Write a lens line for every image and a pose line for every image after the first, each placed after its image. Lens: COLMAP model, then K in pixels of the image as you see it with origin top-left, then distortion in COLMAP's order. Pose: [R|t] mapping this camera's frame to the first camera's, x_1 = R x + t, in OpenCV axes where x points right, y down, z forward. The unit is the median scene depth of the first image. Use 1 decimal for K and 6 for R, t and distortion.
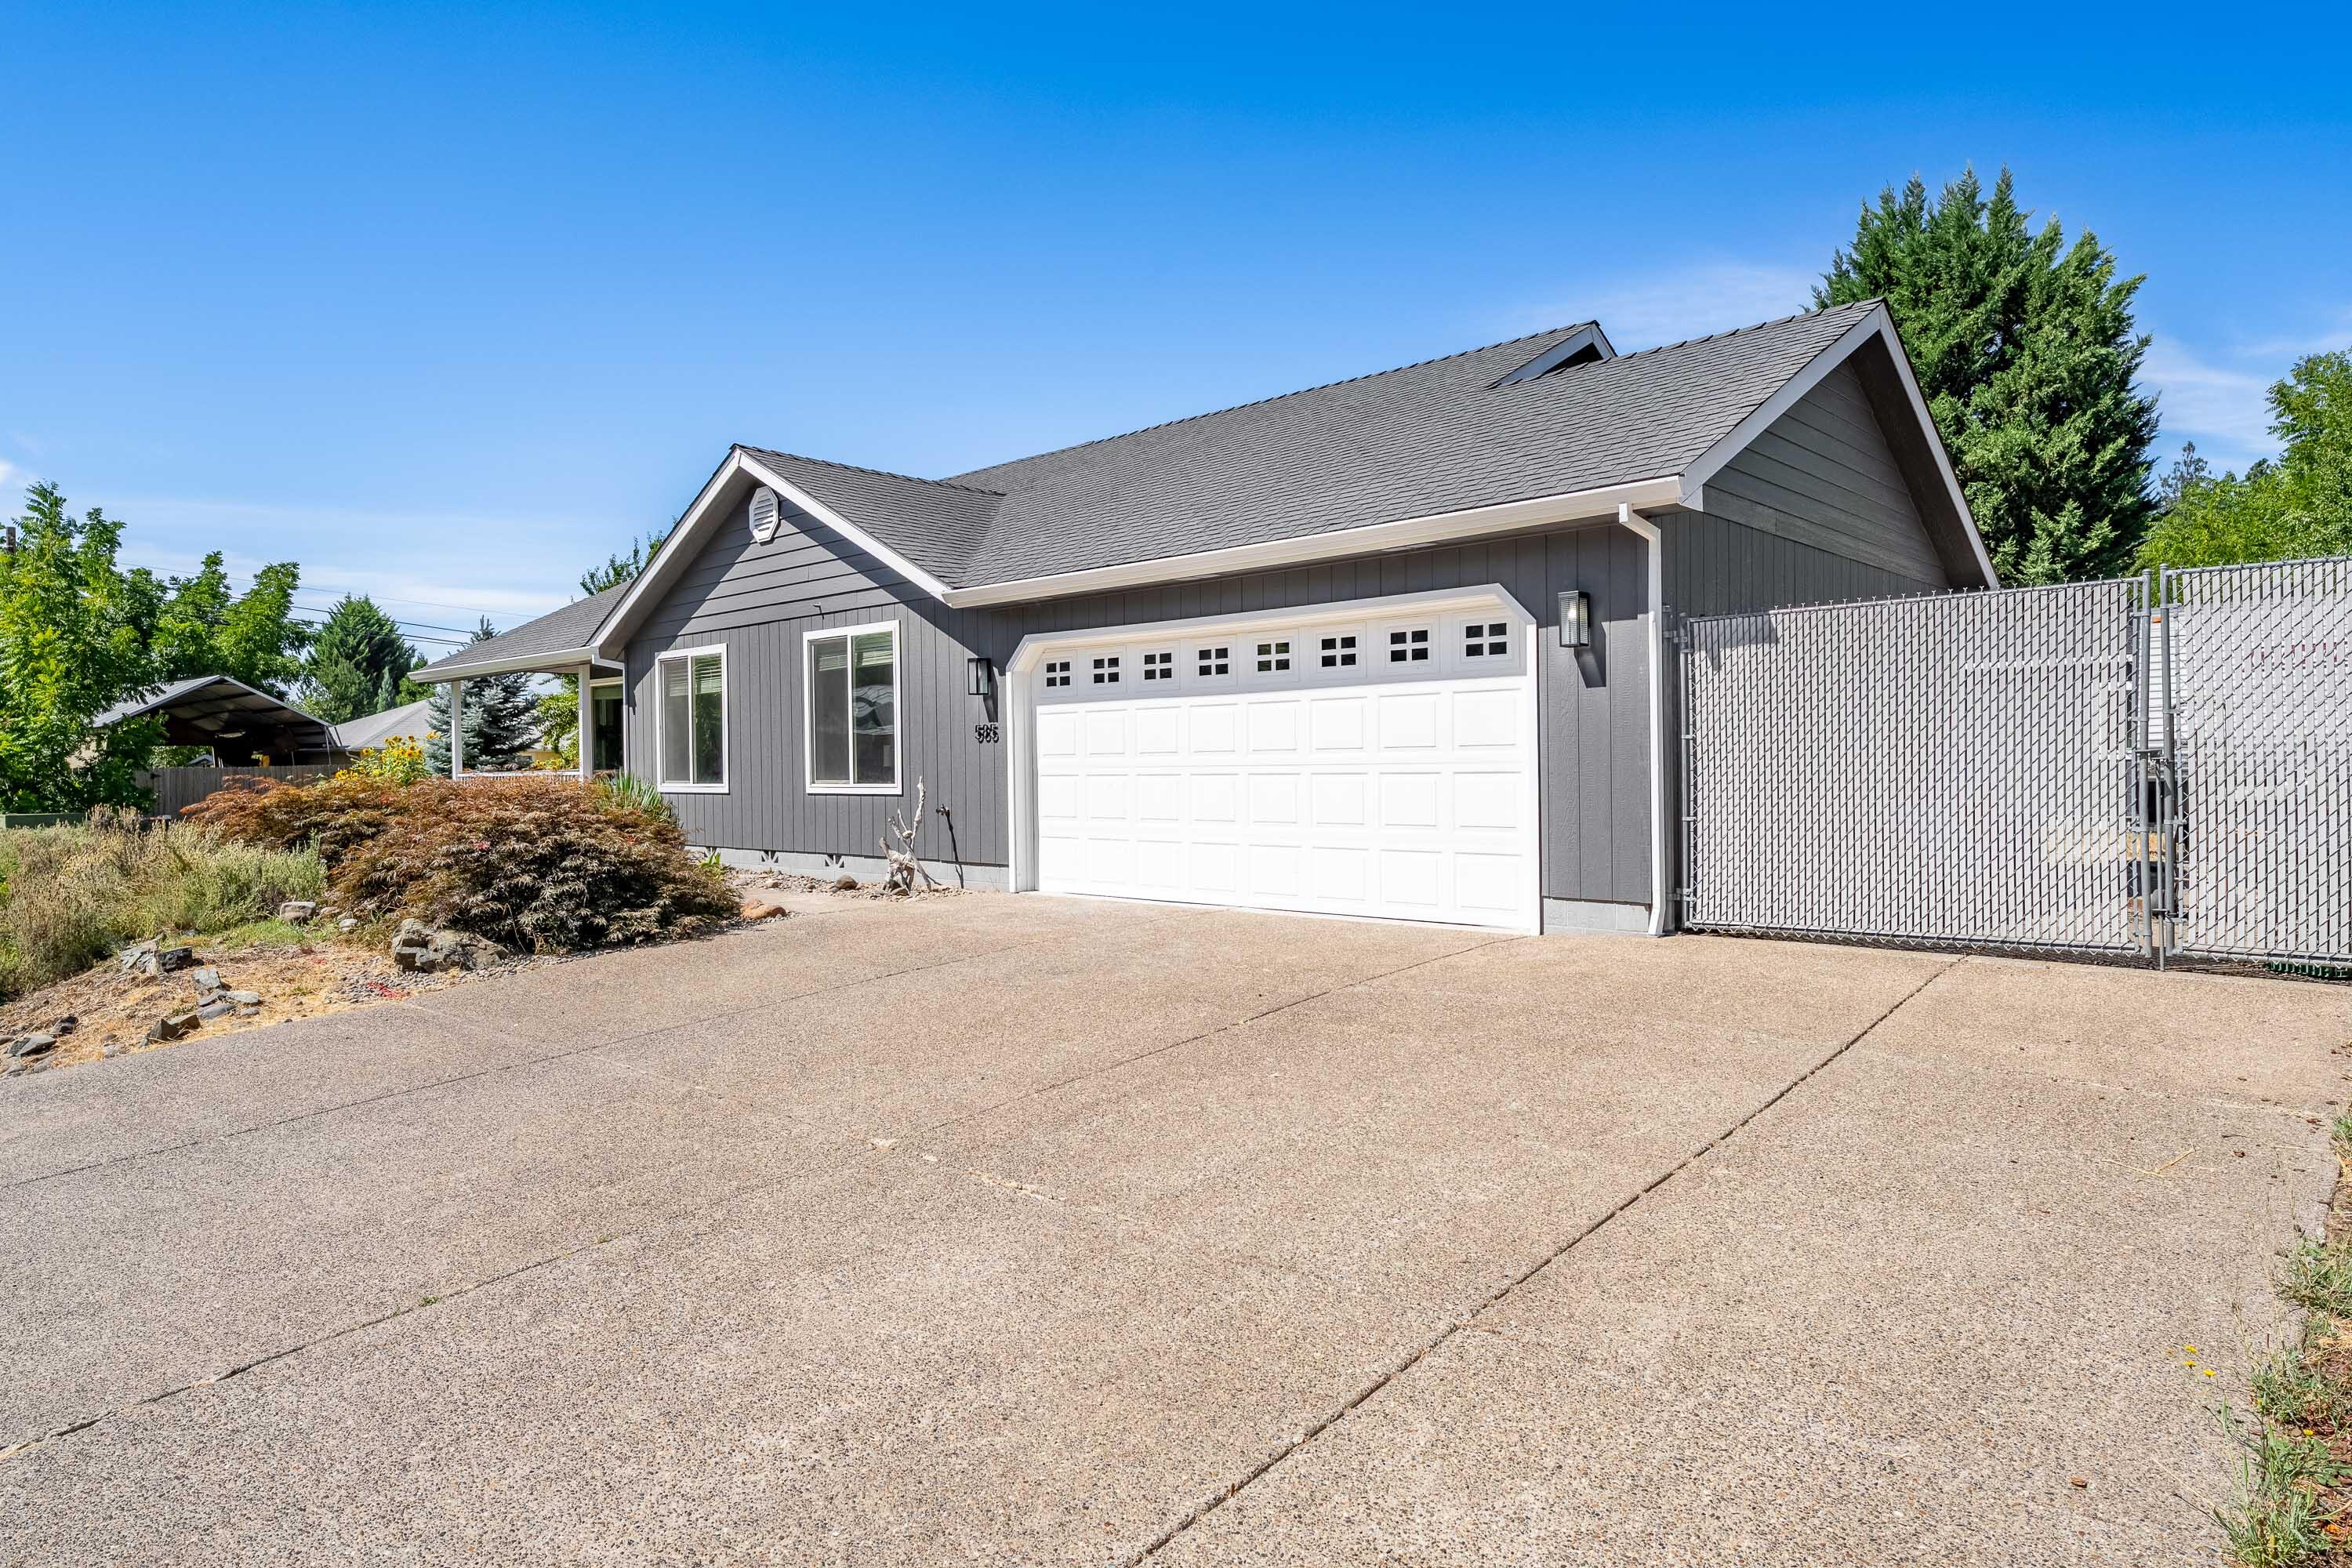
lens RADIAL K [[1303.4, 0, 1183.5], [0, 1303.4, 796.8], [0, 0, 1]] dist [0.025748, 0.000510]
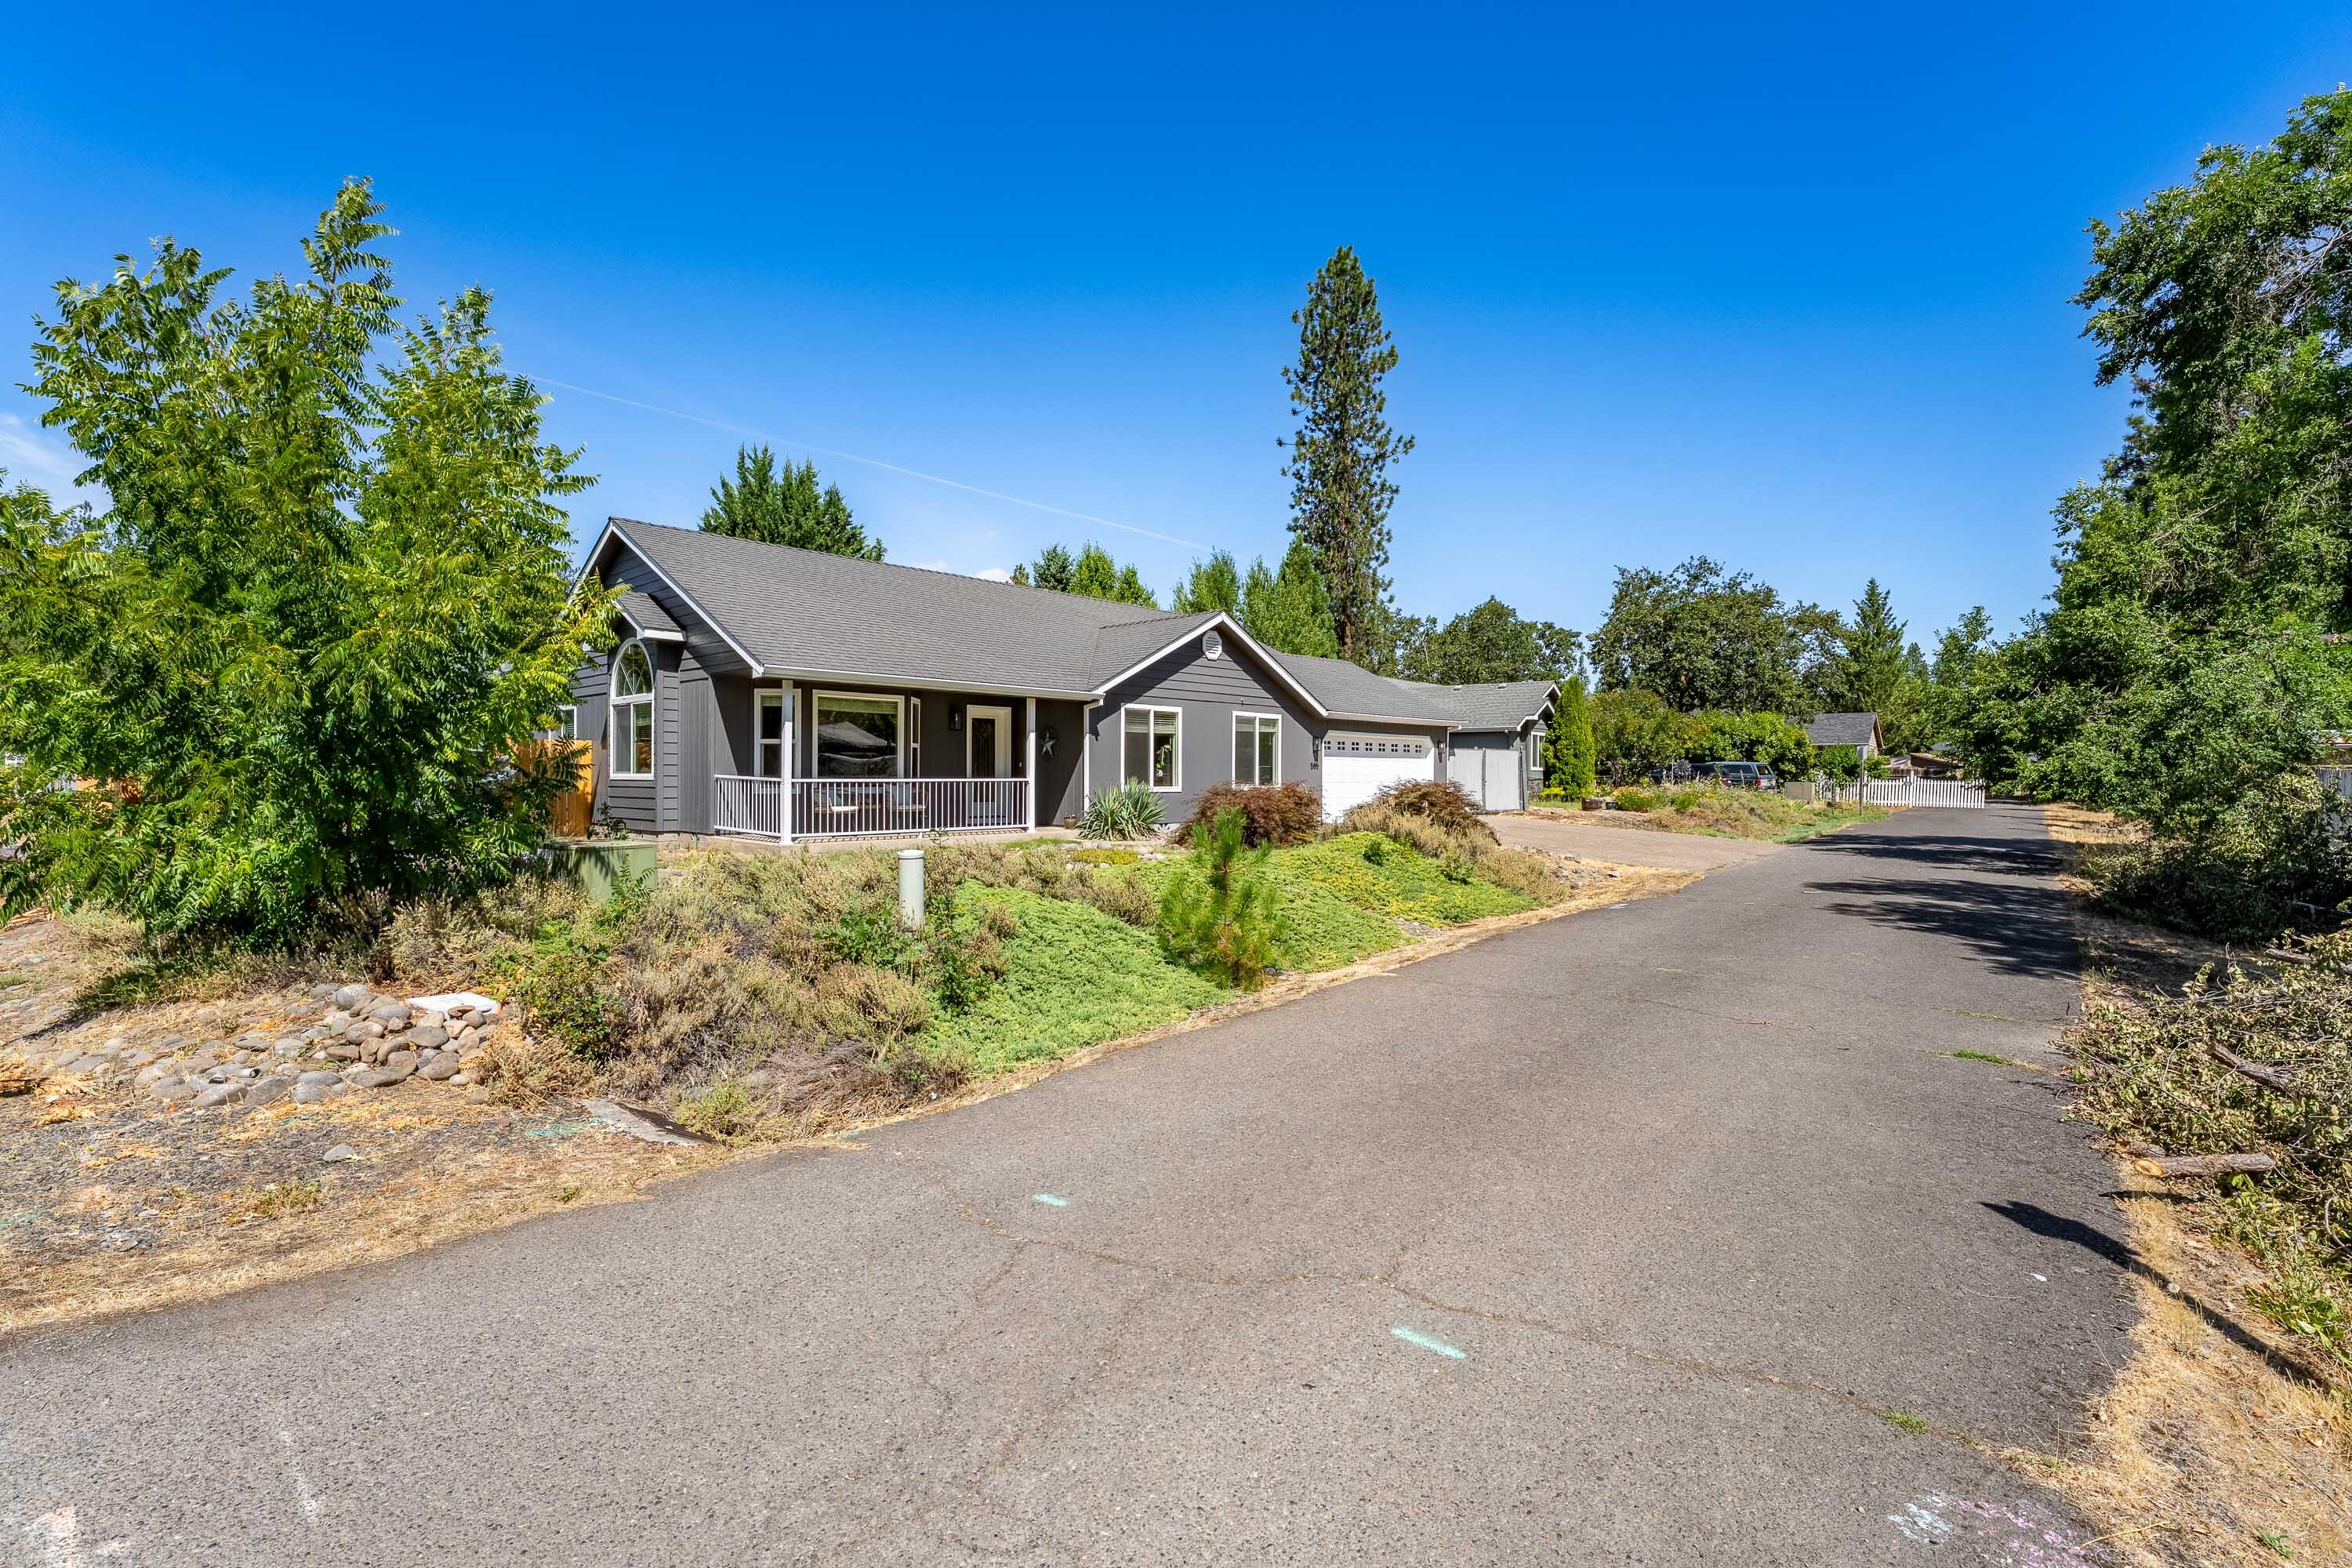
lens RADIAL K [[1083.1, 0, 1180.2], [0, 1083.1, 782.9], [0, 0, 1]] dist [-0.003672, 0.000467]
pose [[0.018874, -0.006569, 0.999800, -1.994898], [0.006790, 0.999956, 0.006442, -0.026719], [-0.999799, 0.006667, 0.018918, 1.069135]]
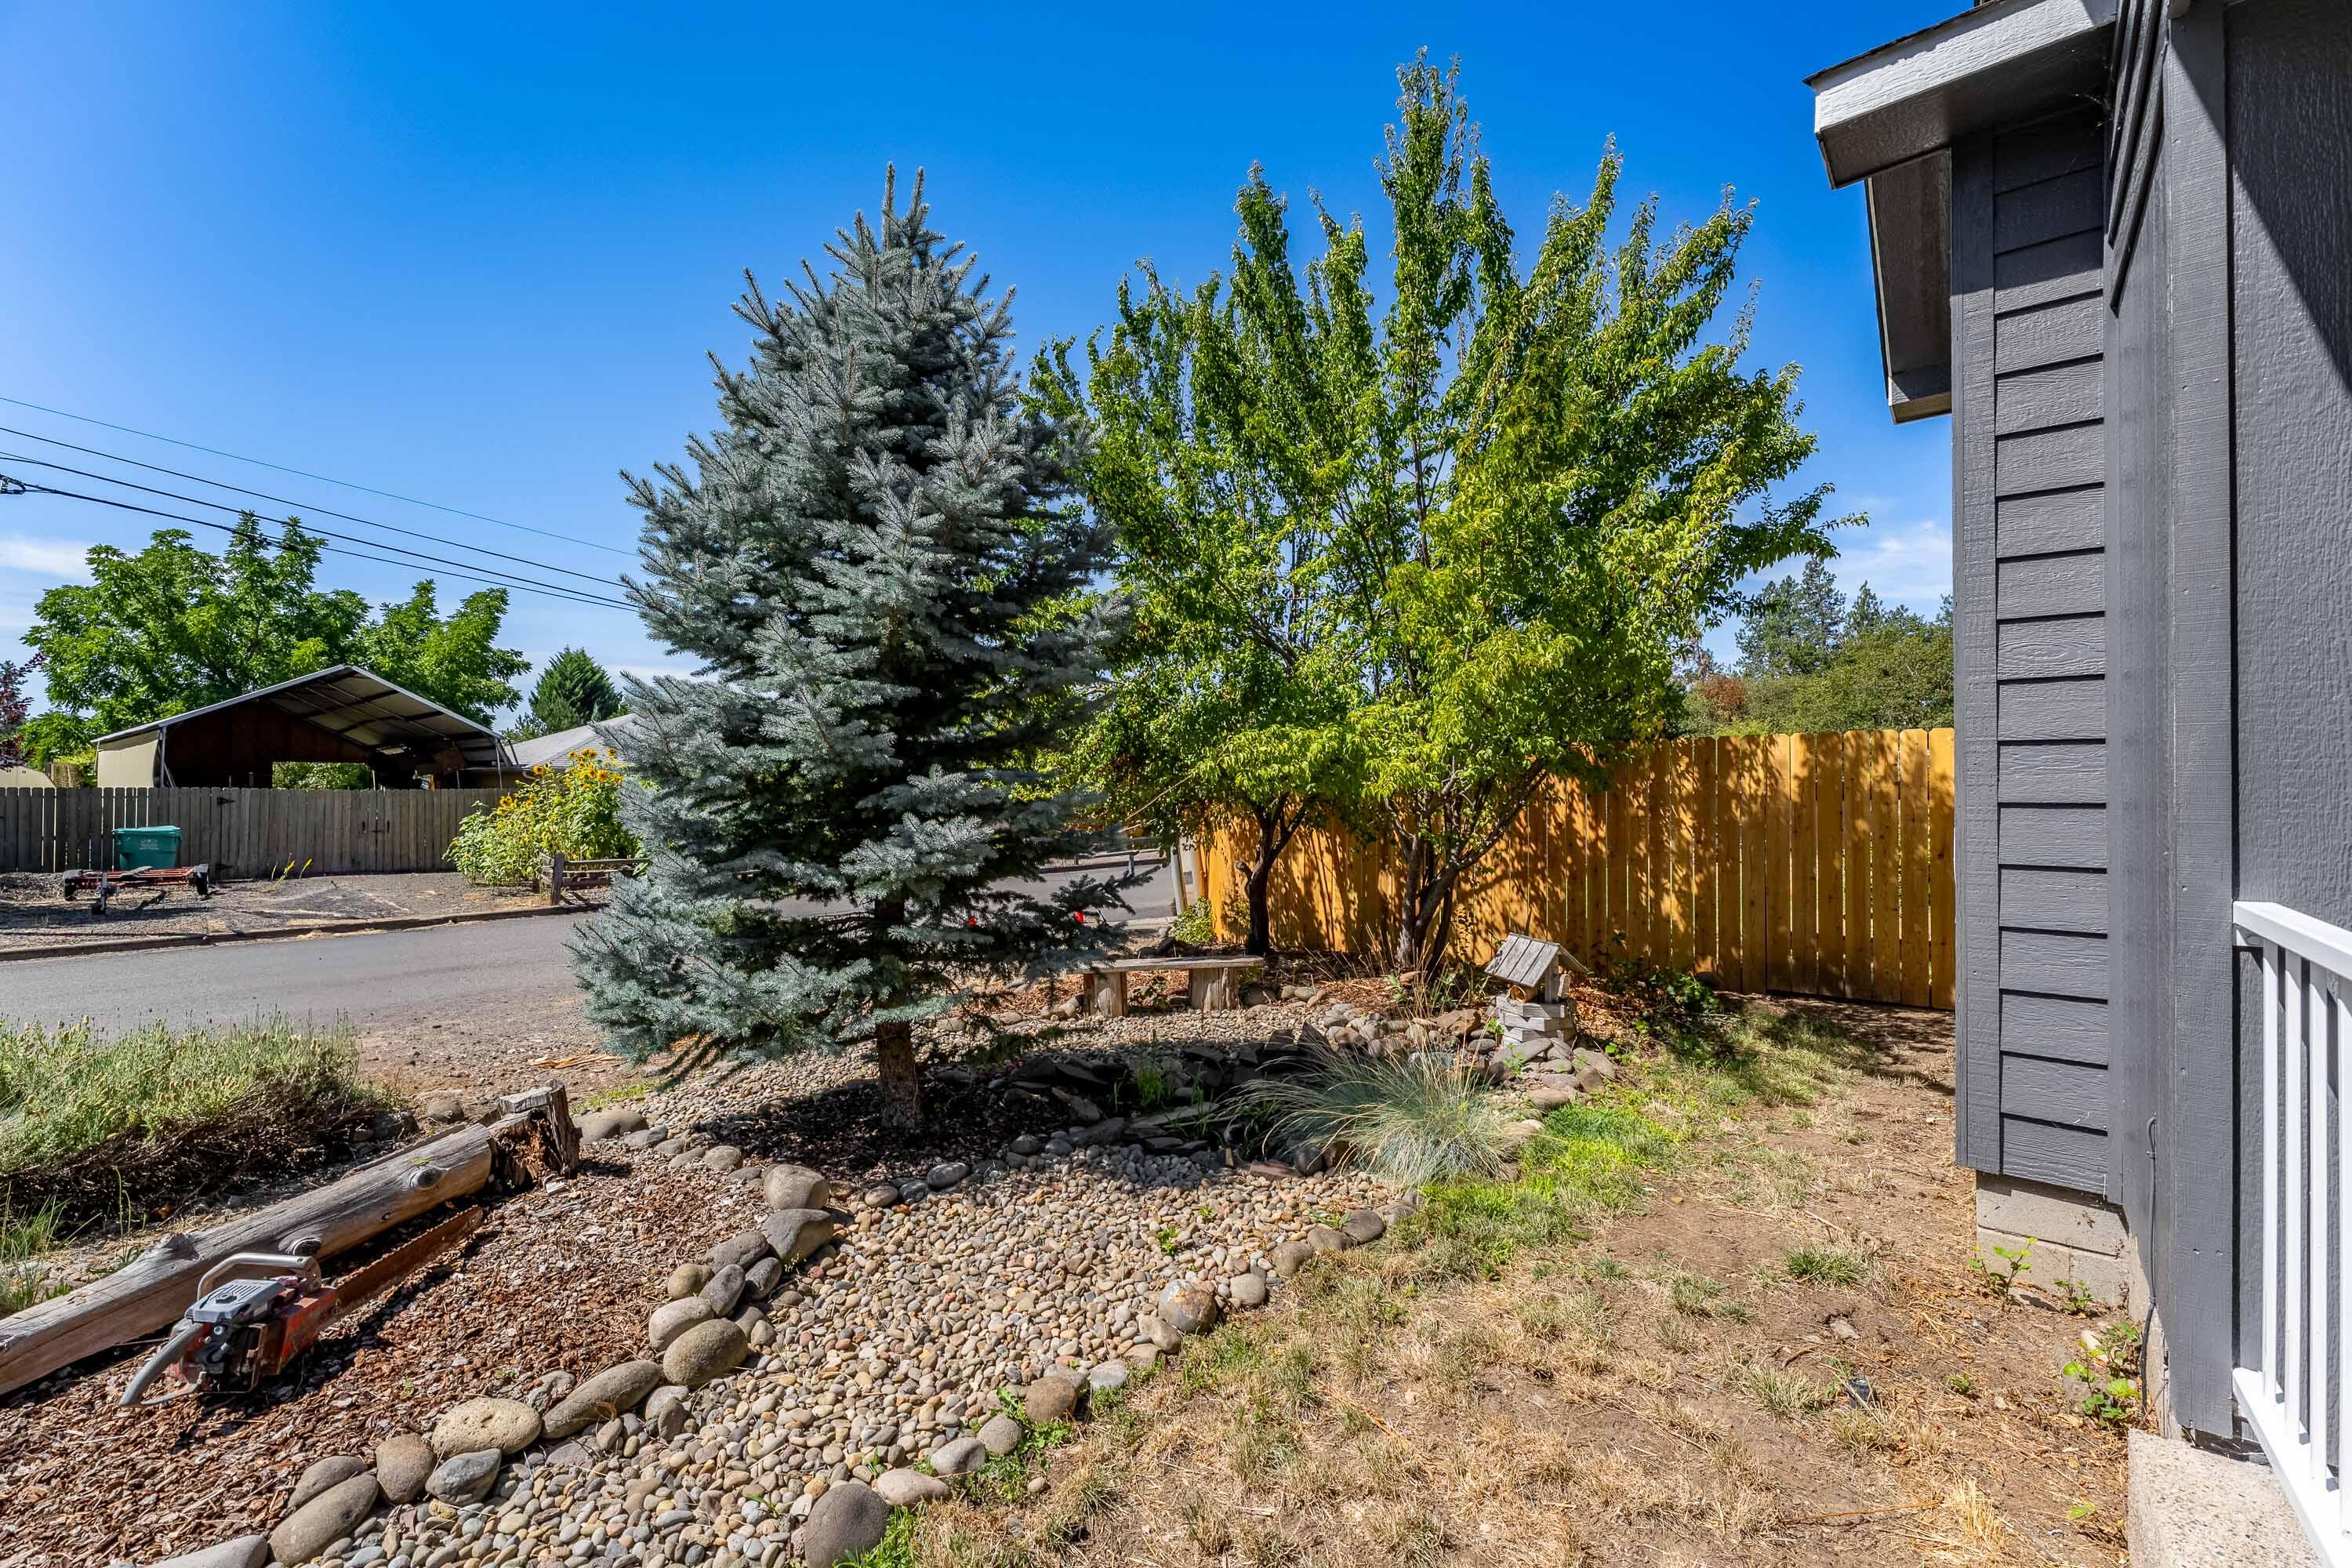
lens RADIAL K [[950.2, 0, 1209.2], [0, 950.2, 782.8], [0, 0, 1]] dist [-0.001006, -0.000098]
pose [[0.999634, 0.002737, 0.026905, -0.876997], [-0.001932, 0.999551, -0.029901, -0.042246], [-0.026974, 0.029838, 0.999191, 1.518533]]
